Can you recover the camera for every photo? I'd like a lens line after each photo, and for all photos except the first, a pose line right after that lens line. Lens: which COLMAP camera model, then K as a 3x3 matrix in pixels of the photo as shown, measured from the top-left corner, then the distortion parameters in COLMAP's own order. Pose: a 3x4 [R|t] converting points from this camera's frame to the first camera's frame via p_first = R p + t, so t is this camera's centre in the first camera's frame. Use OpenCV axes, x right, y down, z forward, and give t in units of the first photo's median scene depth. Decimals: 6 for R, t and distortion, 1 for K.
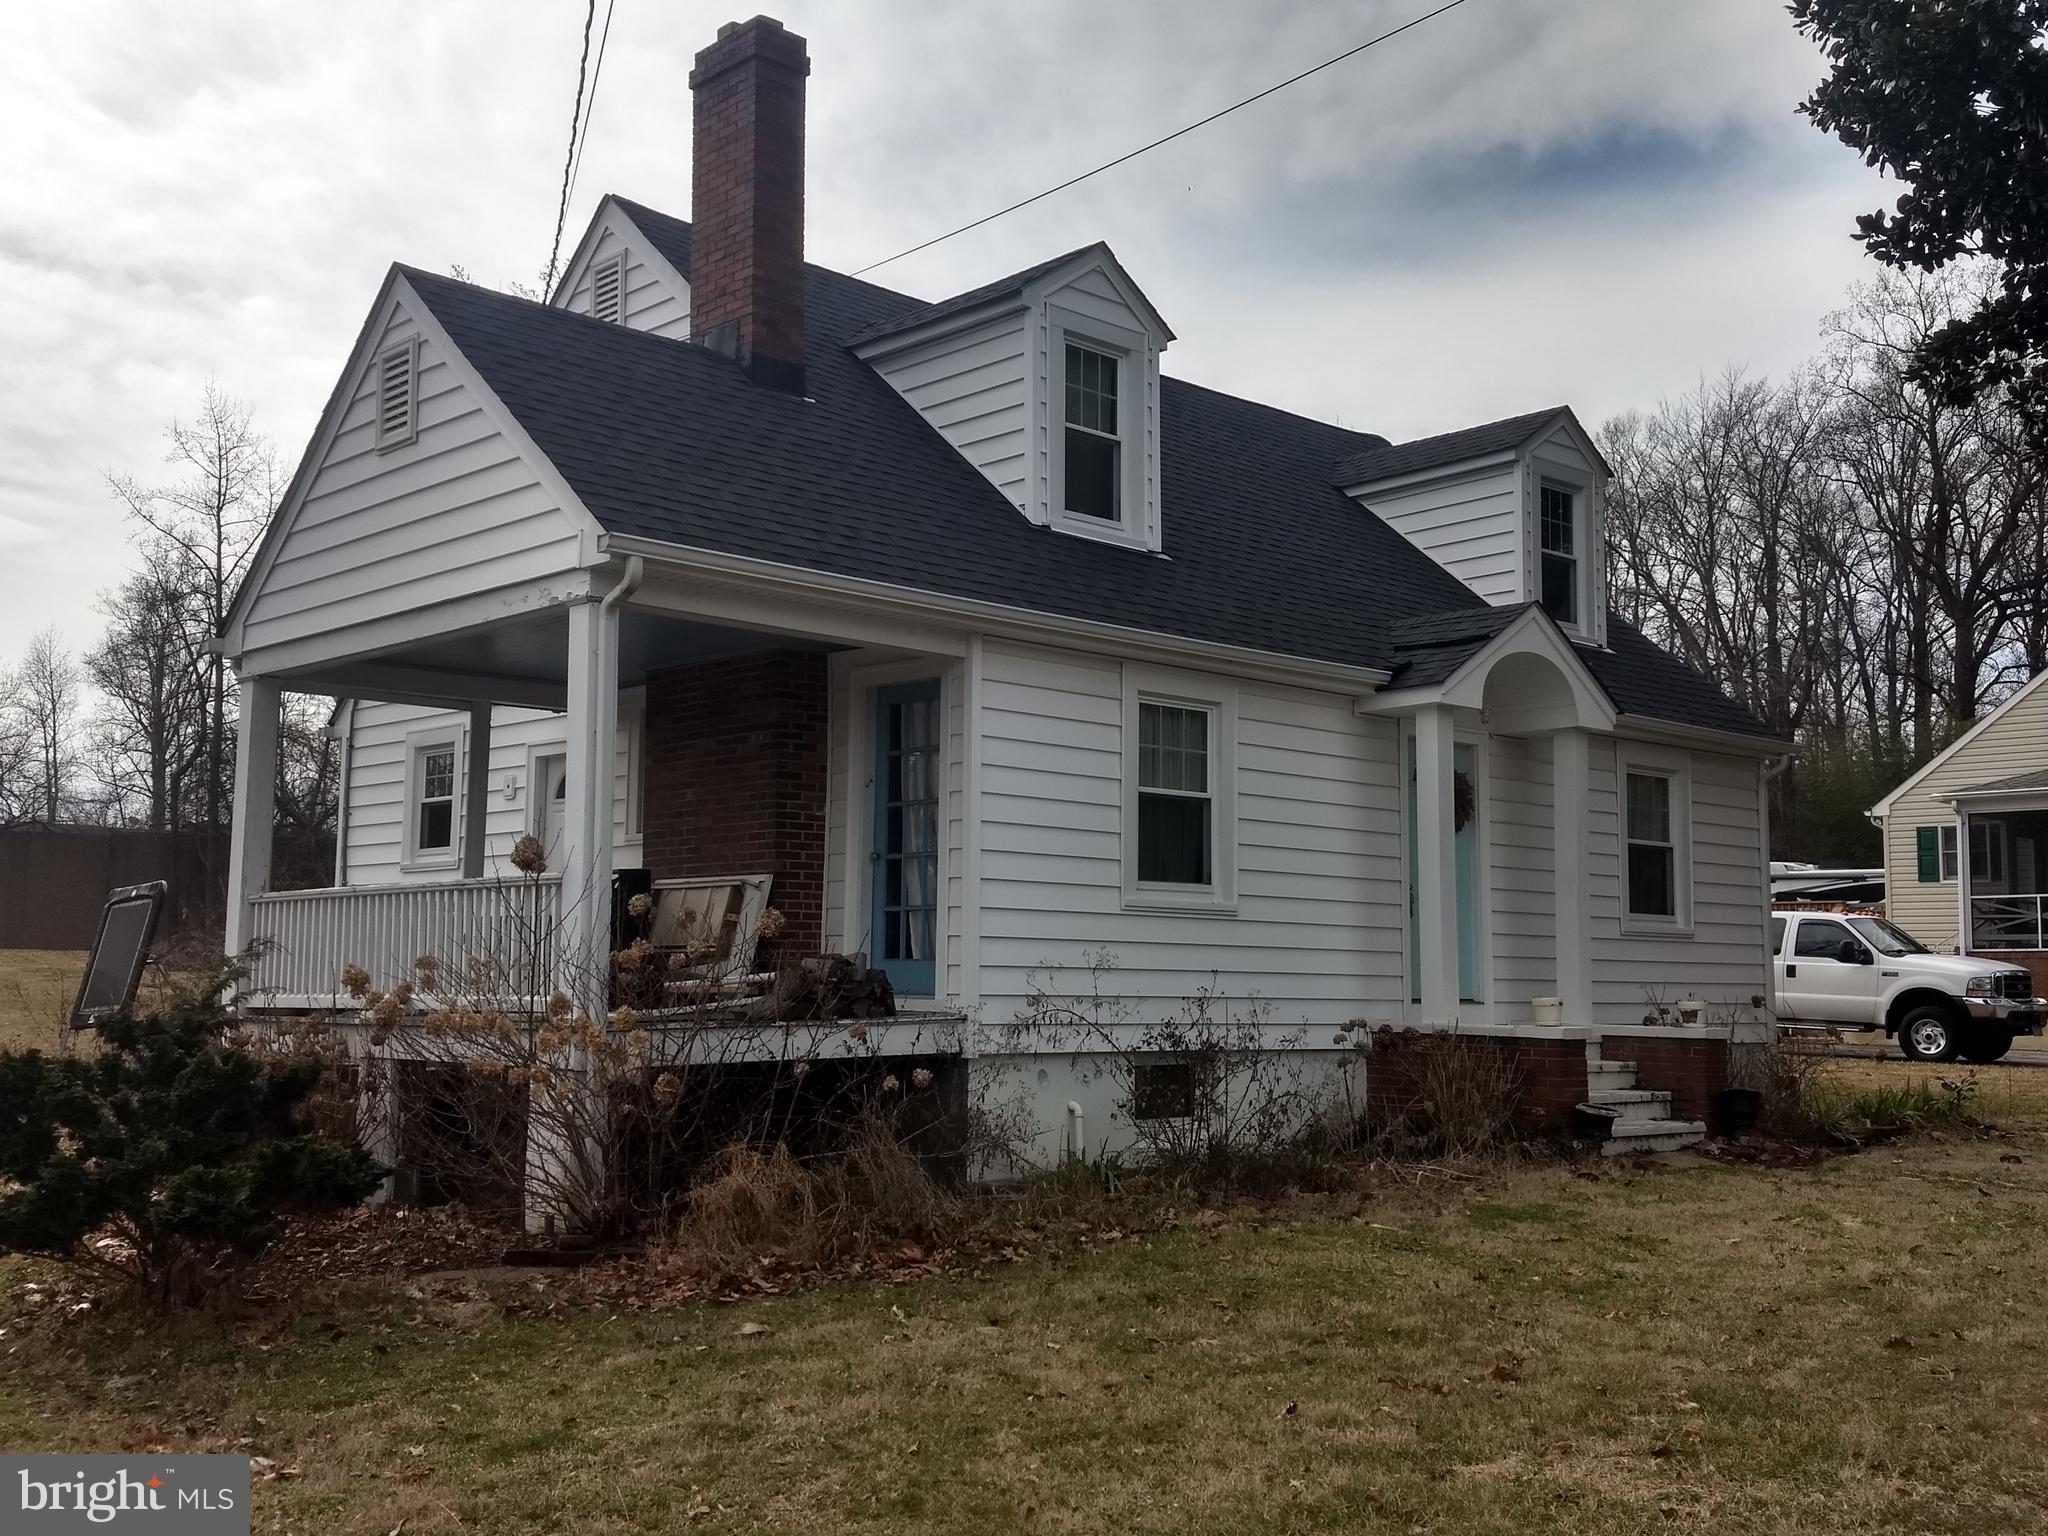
lens RADIAL K [[2029.6, 0, 1023.8], [0, 2029.6, 769.0], [0, 0, 1]] dist [0.169006, 0.000000]
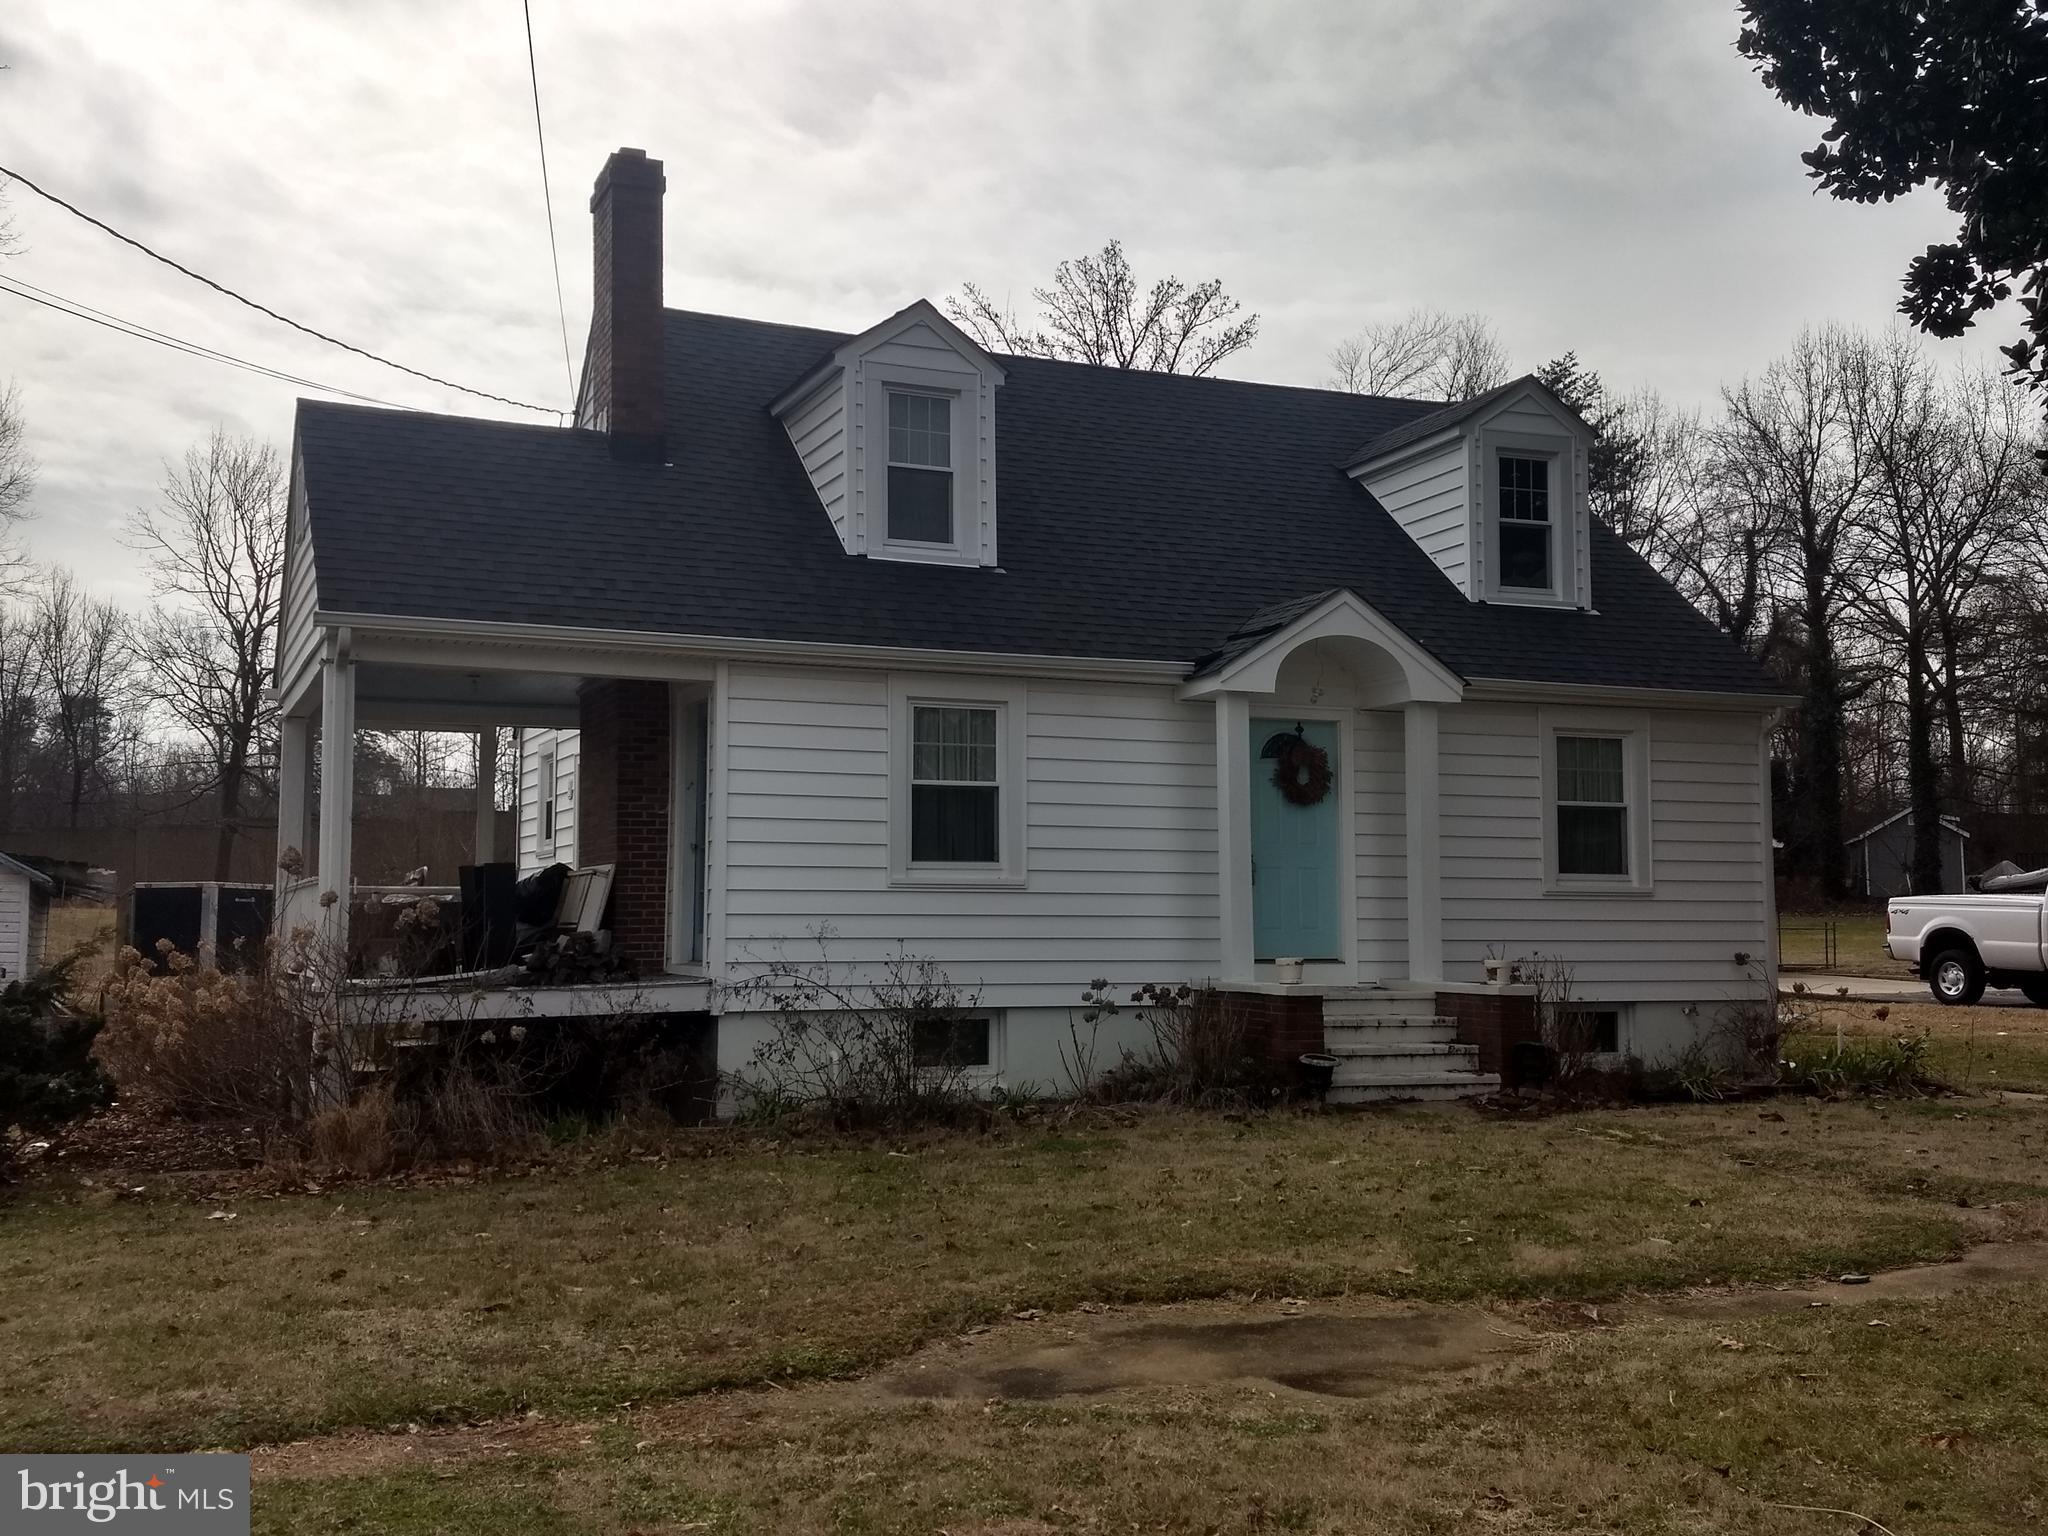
lens RADIAL K [[2029.6, 0, 1021.9], [0, 2029.6, 766.5], [0, 0, 1]] dist [0.169006, 0.000000]
pose [[0.940192, -0.037173, -0.338611, 0.472028], [0.044712, 0.998895, 0.014491, -0.011915], [0.337698, -0.028764, 0.940815, -0.059445]]
